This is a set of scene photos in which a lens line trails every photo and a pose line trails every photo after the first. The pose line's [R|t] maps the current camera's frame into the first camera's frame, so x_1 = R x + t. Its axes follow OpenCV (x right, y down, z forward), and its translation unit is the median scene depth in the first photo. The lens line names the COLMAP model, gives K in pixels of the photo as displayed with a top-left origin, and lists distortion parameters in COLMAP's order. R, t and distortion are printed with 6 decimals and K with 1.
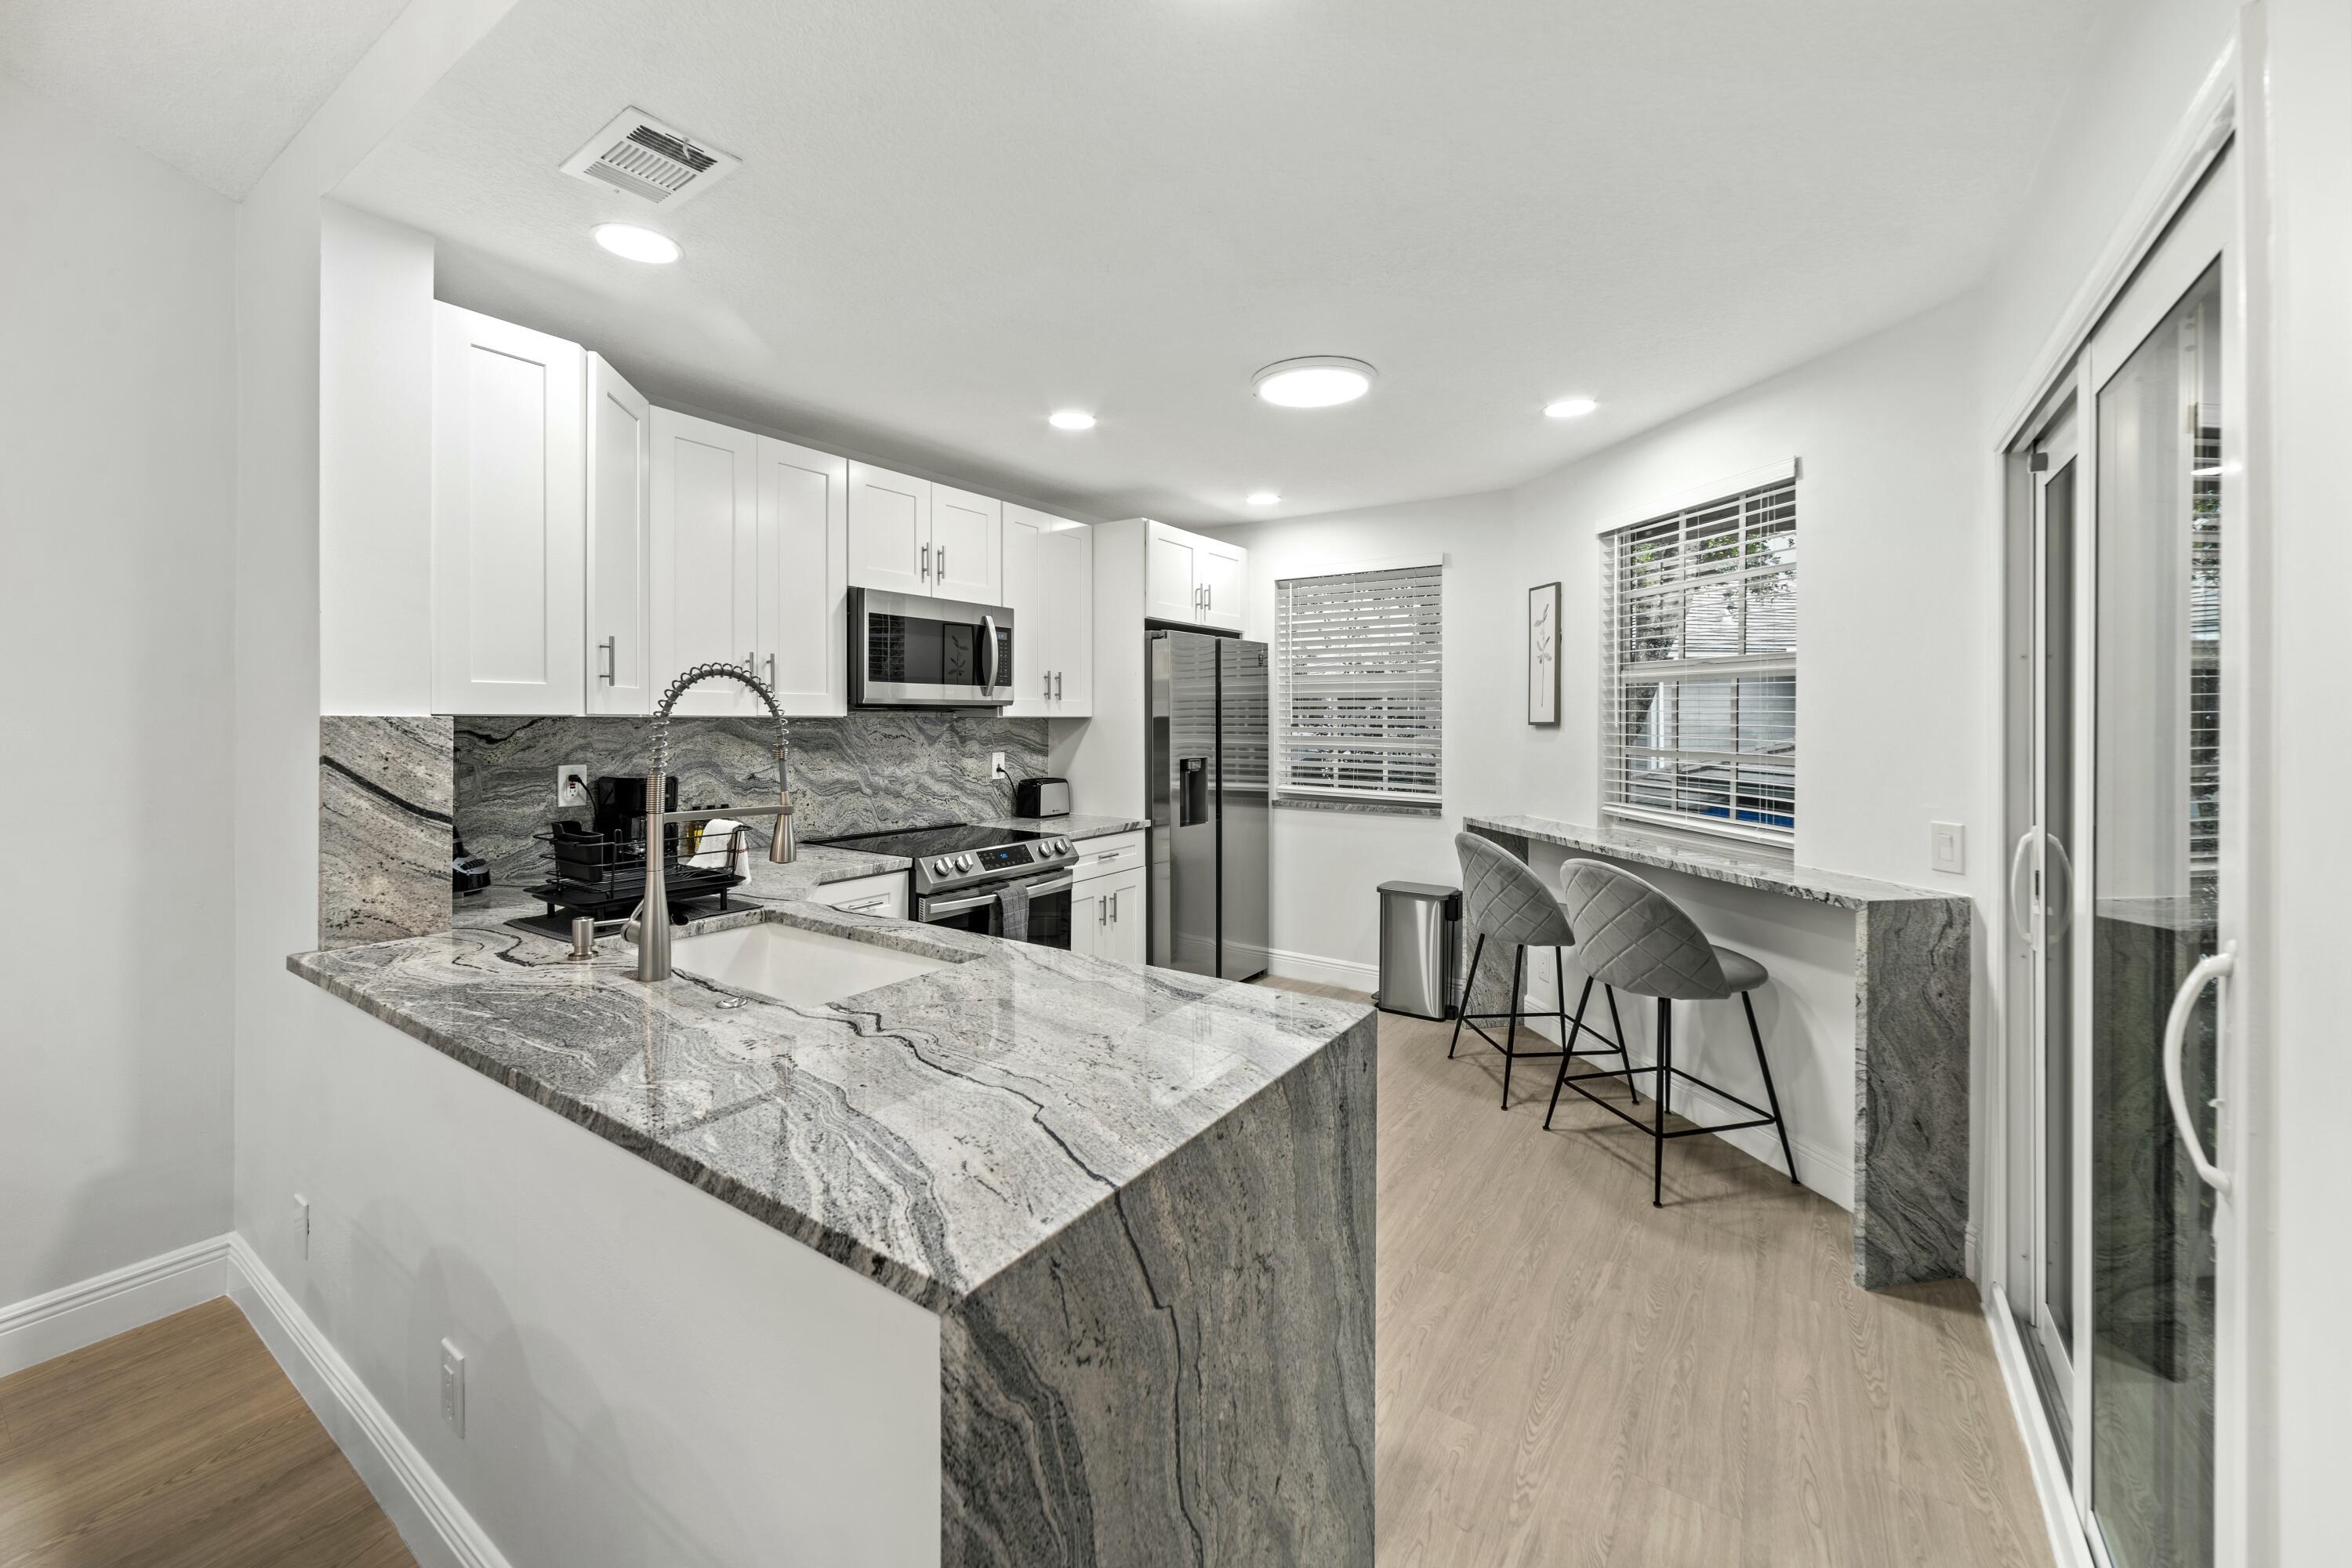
lens RADIAL K [[993.5, 0, 1170.9], [0, 993.5, 724.6], [0, 0, 1]] dist [-0.008281, 0.000564]
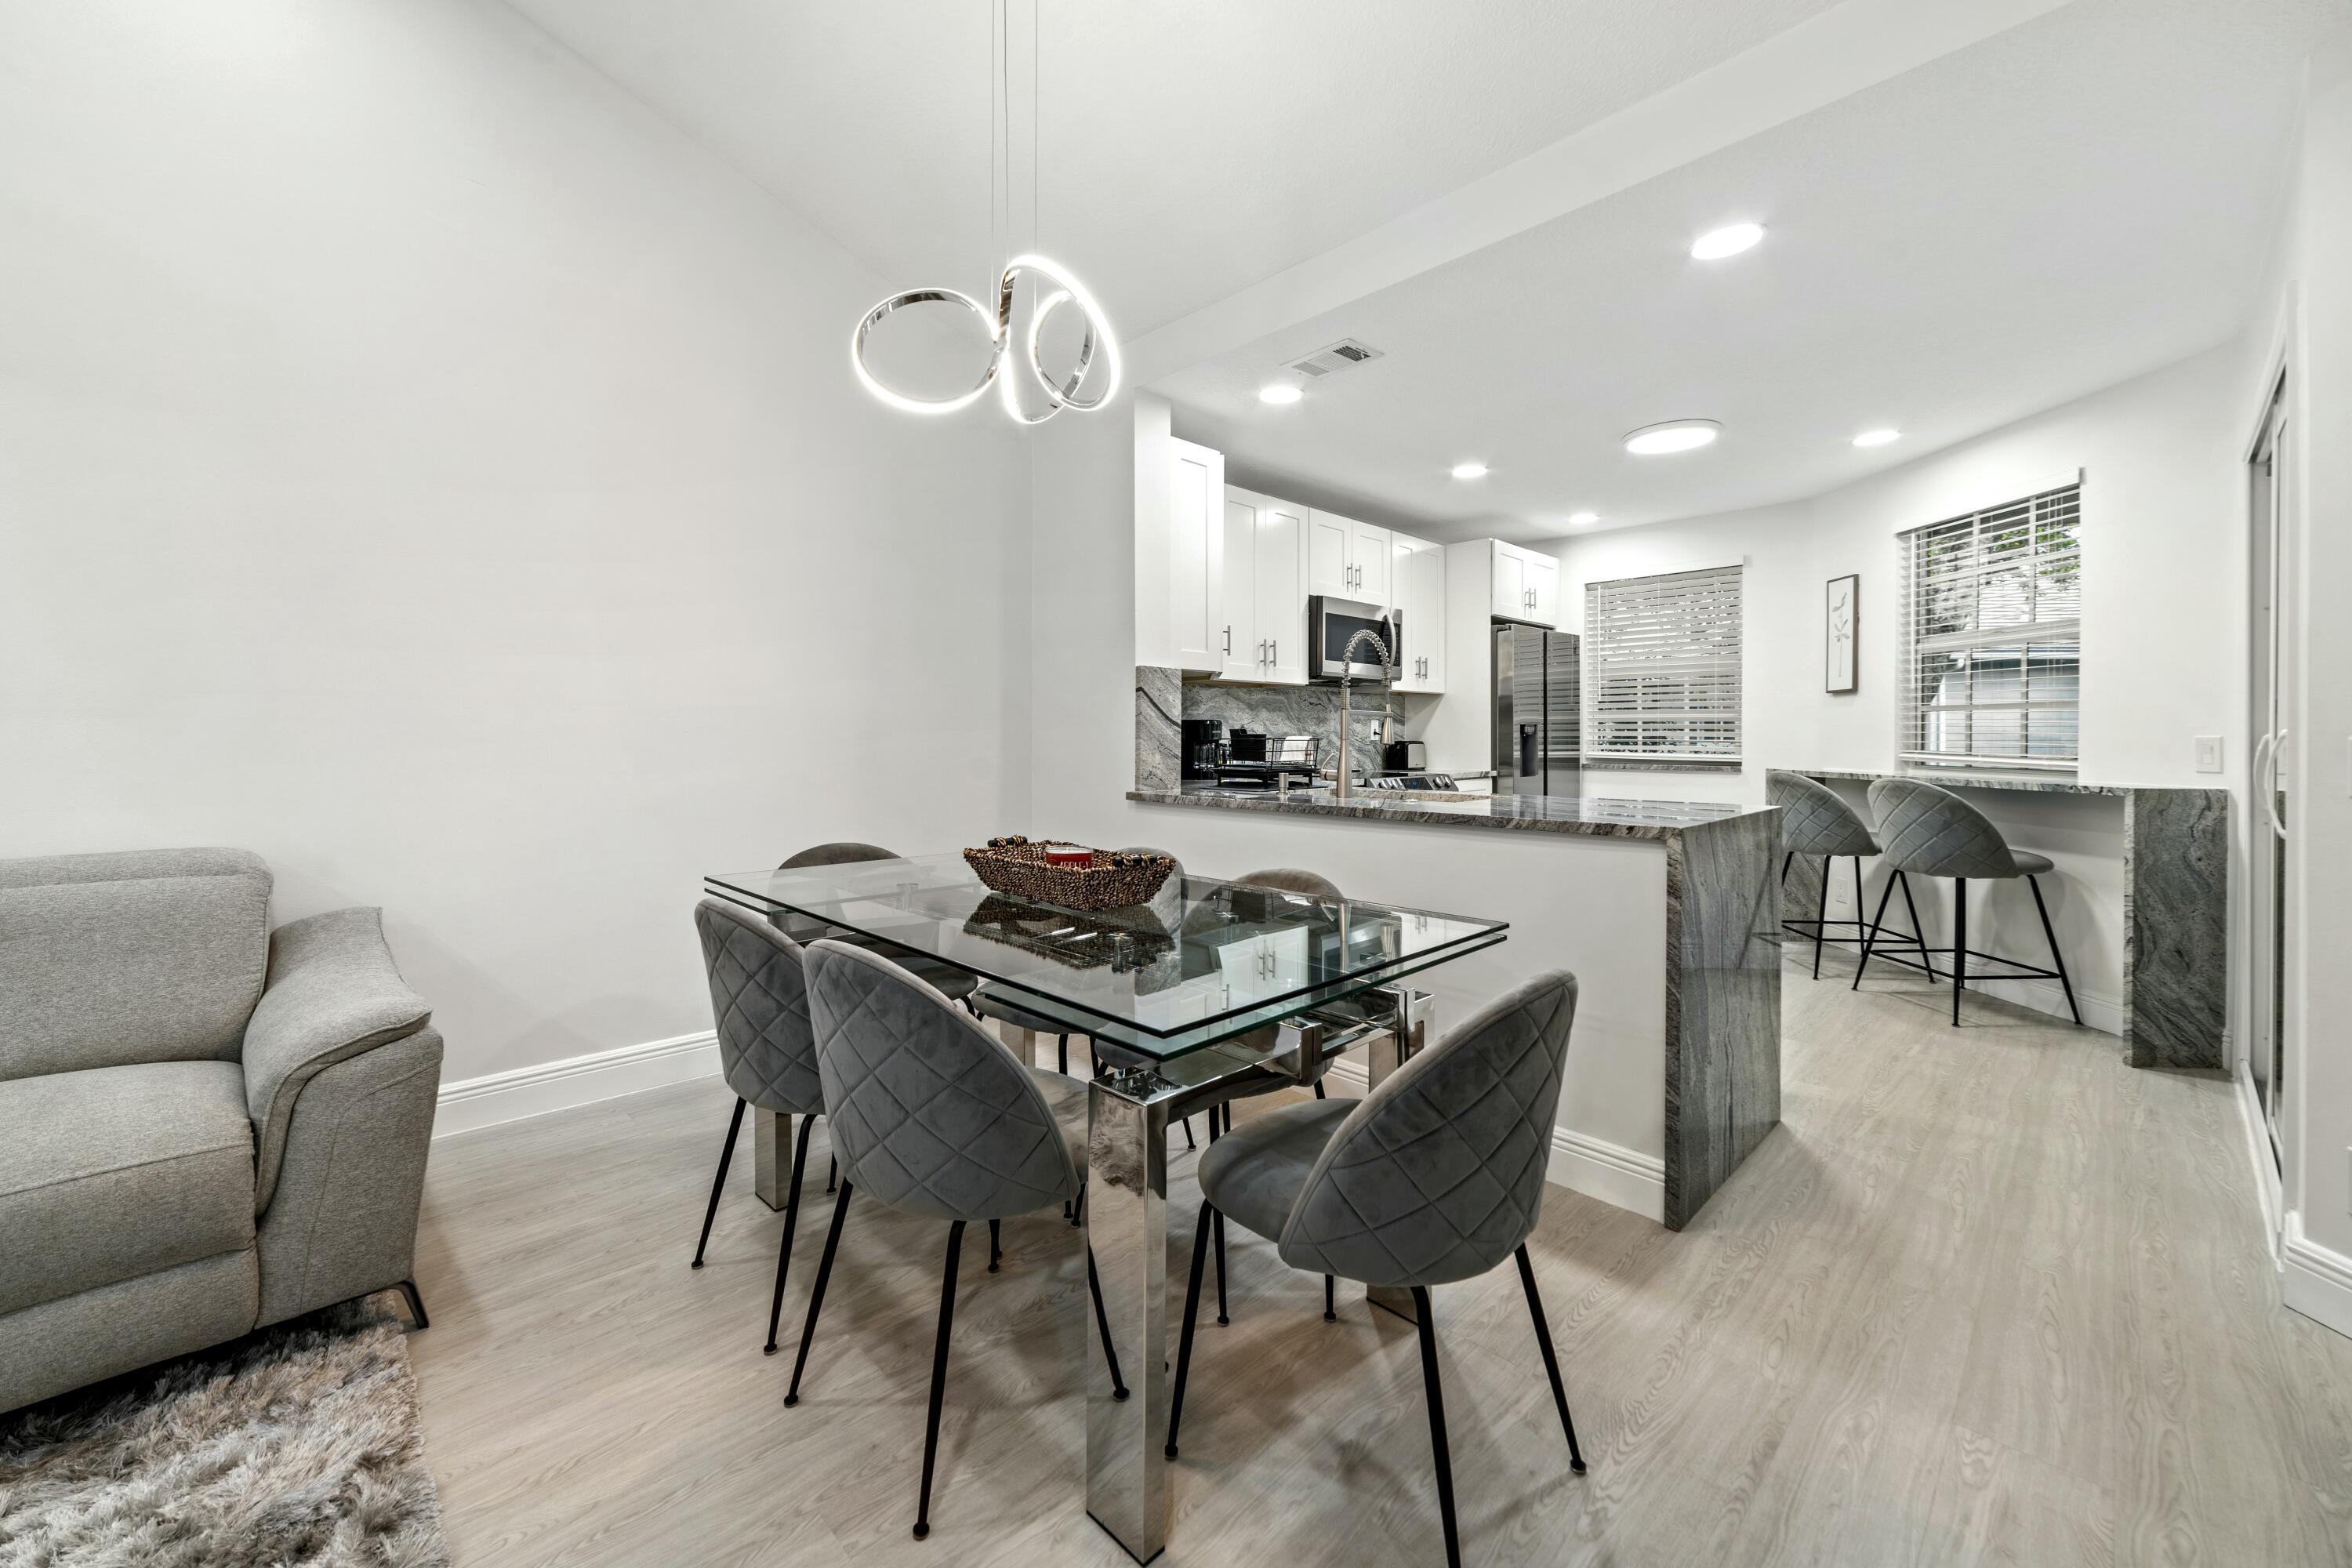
lens RADIAL K [[922.7, 0, 1186.6], [0, 922.7, 738.9], [0, 0, 1]] dist [0.000081, 0.000136]
pose [[0.974533, -0.000039, -0.224243, -0.201100], [0.001390, 0.999982, 0.005868, 0.064879], [0.224239, -0.006030, 0.974515, -0.372902]]
